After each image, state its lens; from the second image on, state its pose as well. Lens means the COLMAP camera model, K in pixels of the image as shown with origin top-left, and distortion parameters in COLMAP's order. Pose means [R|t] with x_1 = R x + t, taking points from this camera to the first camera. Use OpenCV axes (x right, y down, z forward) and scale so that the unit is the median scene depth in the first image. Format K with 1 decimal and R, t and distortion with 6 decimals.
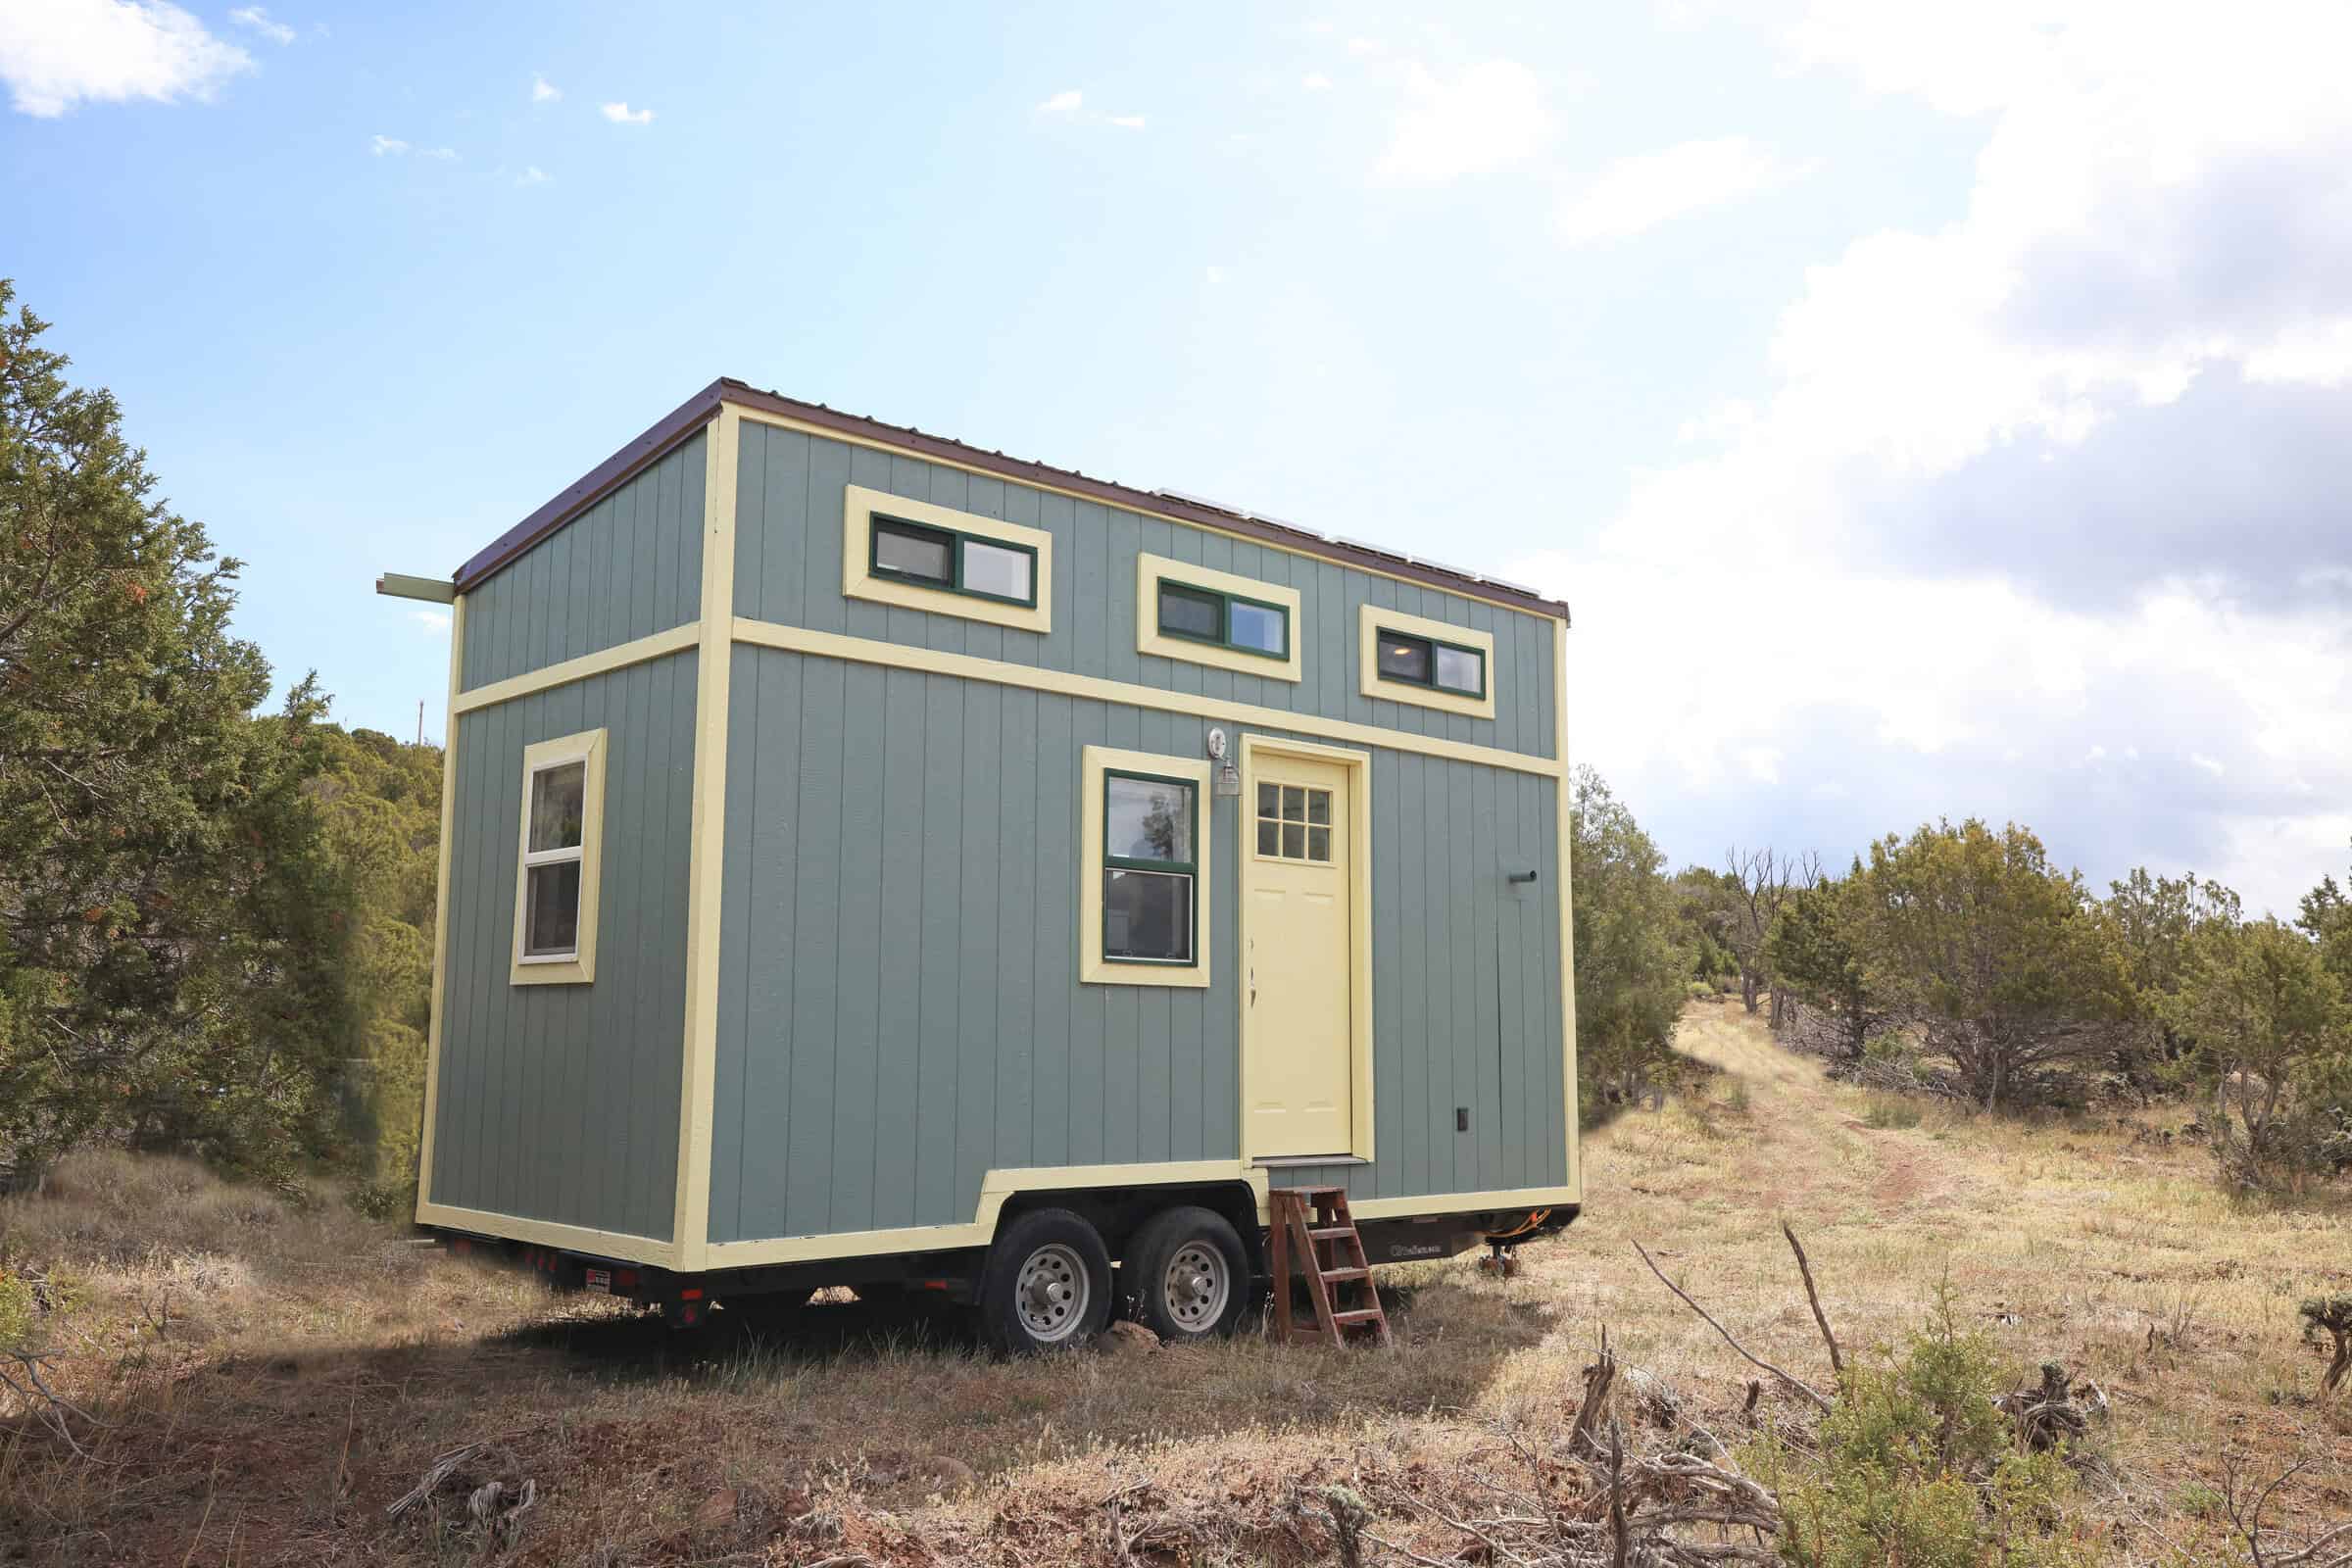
lens RADIAL K [[1991.0, 0, 1180.0], [0, 1991.0, 785.1], [0, 0, 1]] dist [0.054607, 0.005185]
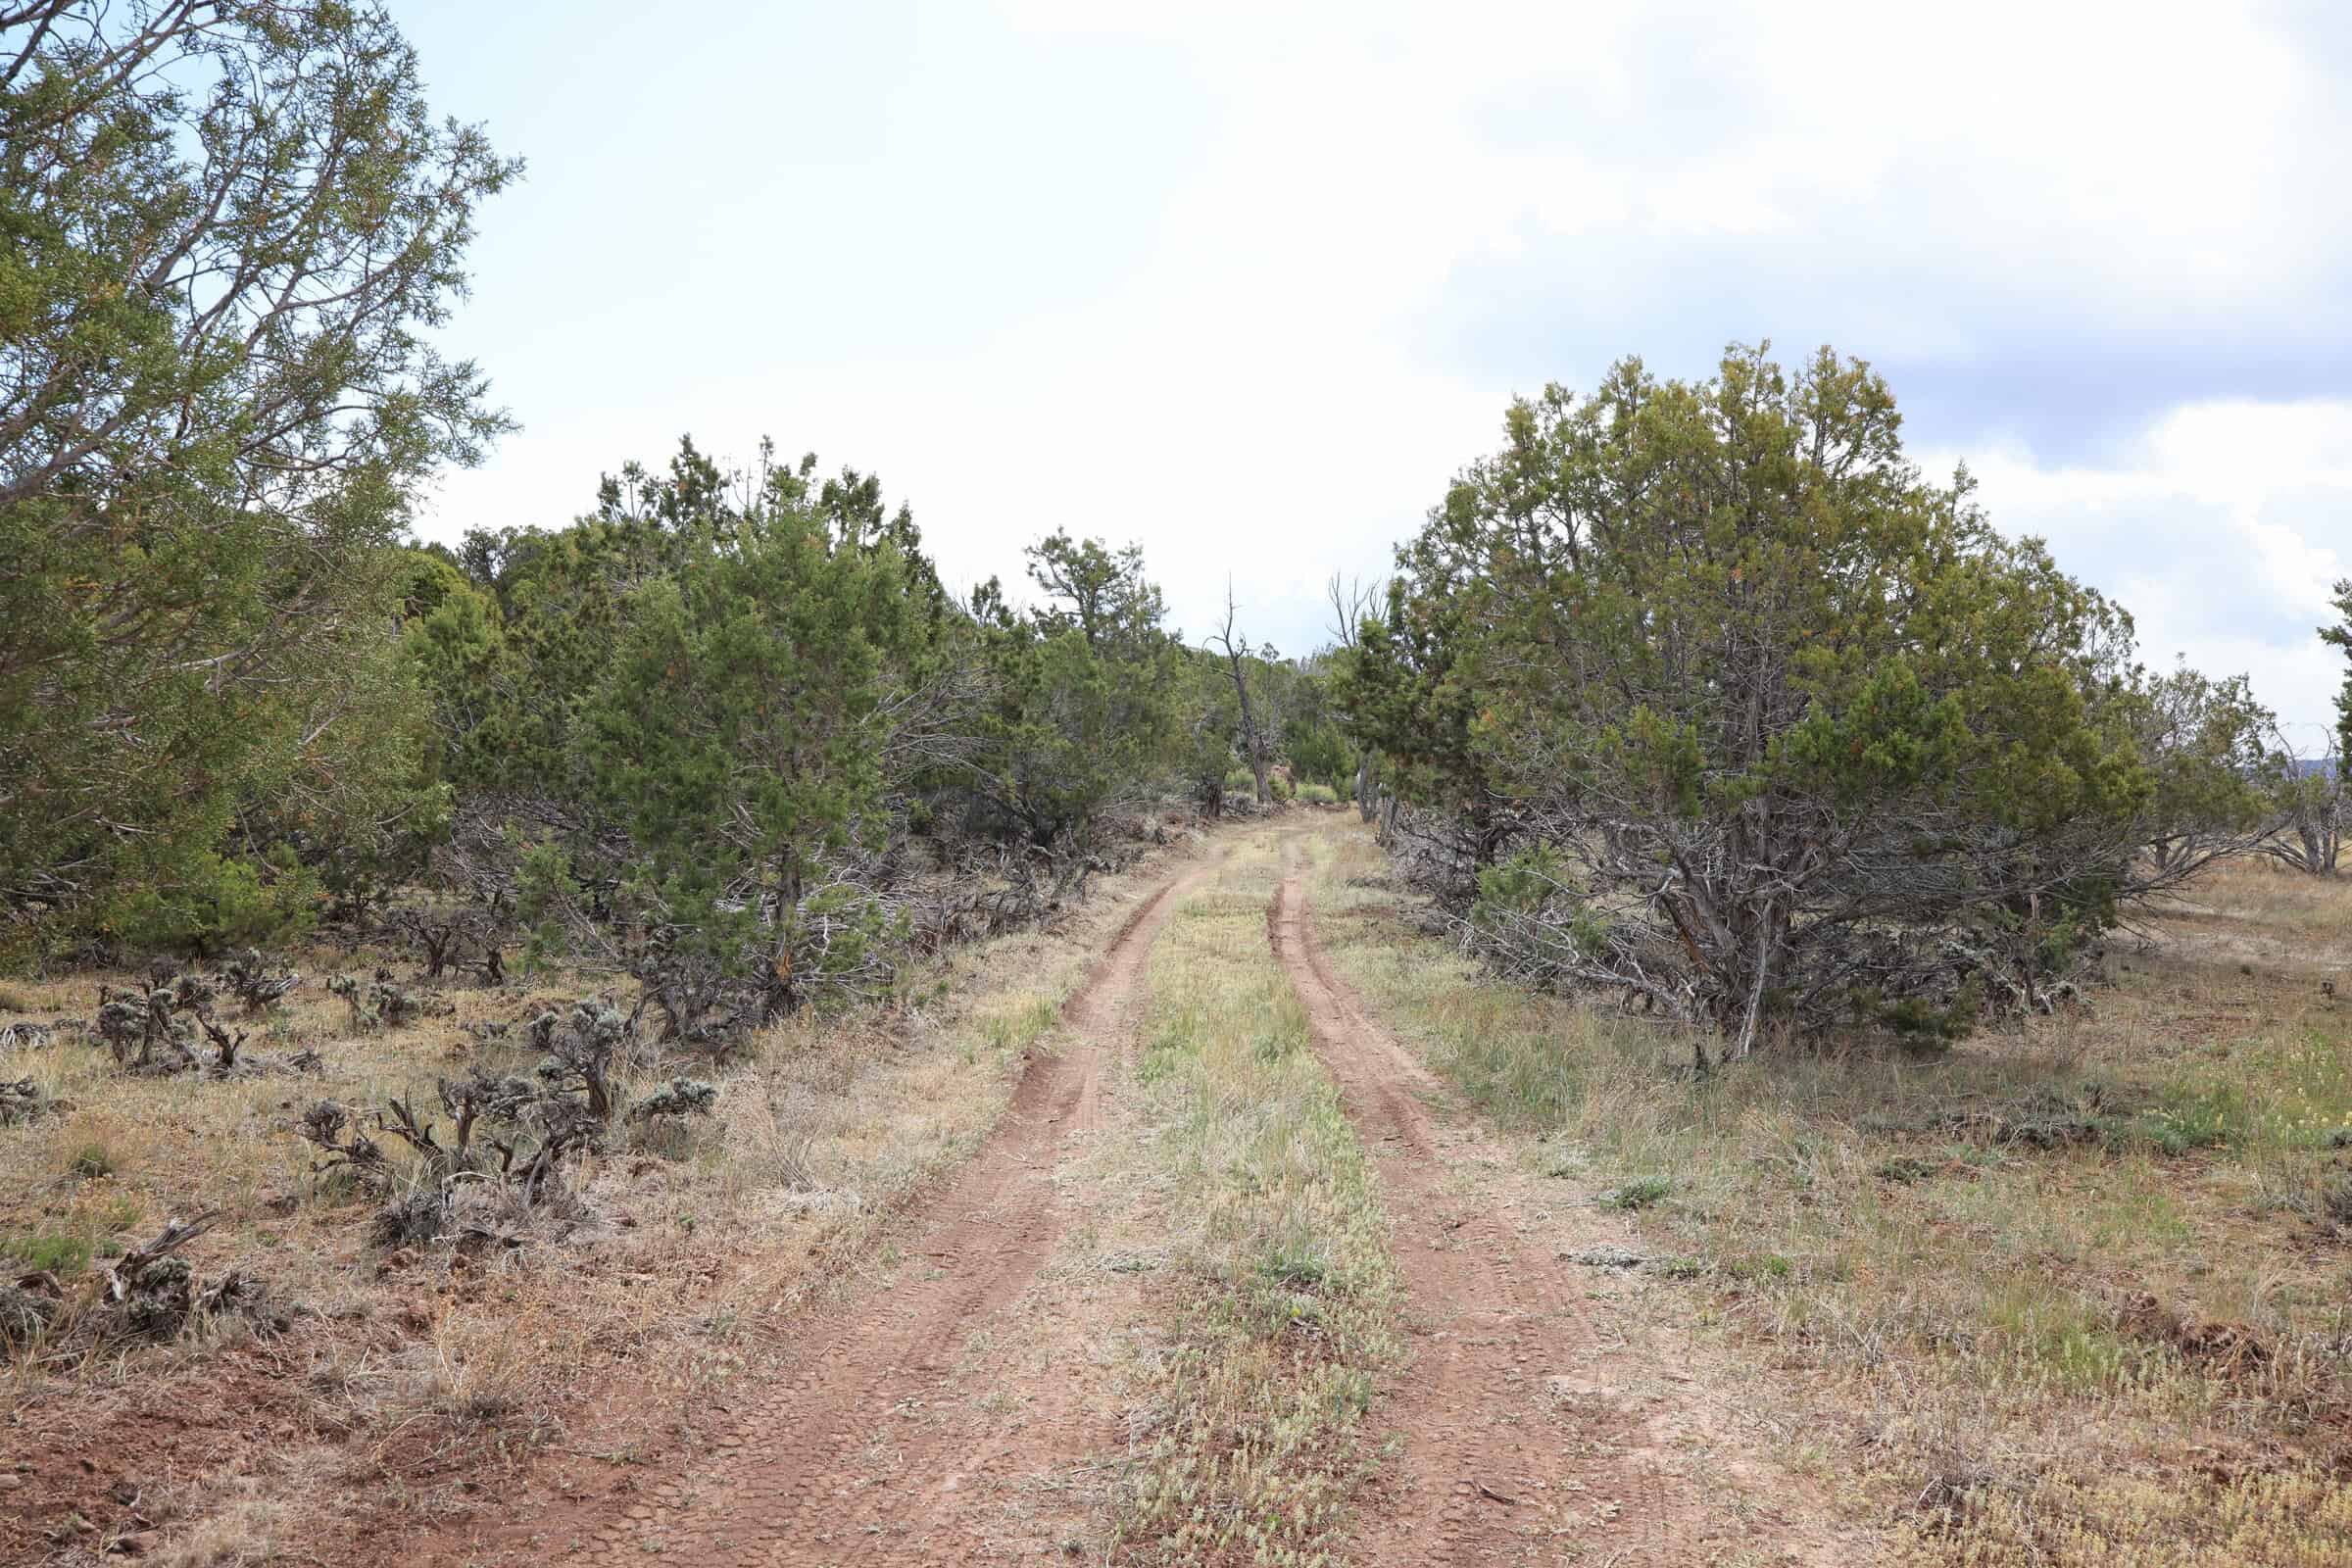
lens RADIAL K [[2410.1, 0, 1176.0], [0, 2410.1, 788.6], [0, 0, 1]] dist [0.087139, 0.000000]
pose [[0.983511, 0.015370, 0.180196, 0.185997], [-0.033080, 0.994861, 0.095692, 0.063085], [-0.177799, -0.100075, 0.978965, 0.506109]]
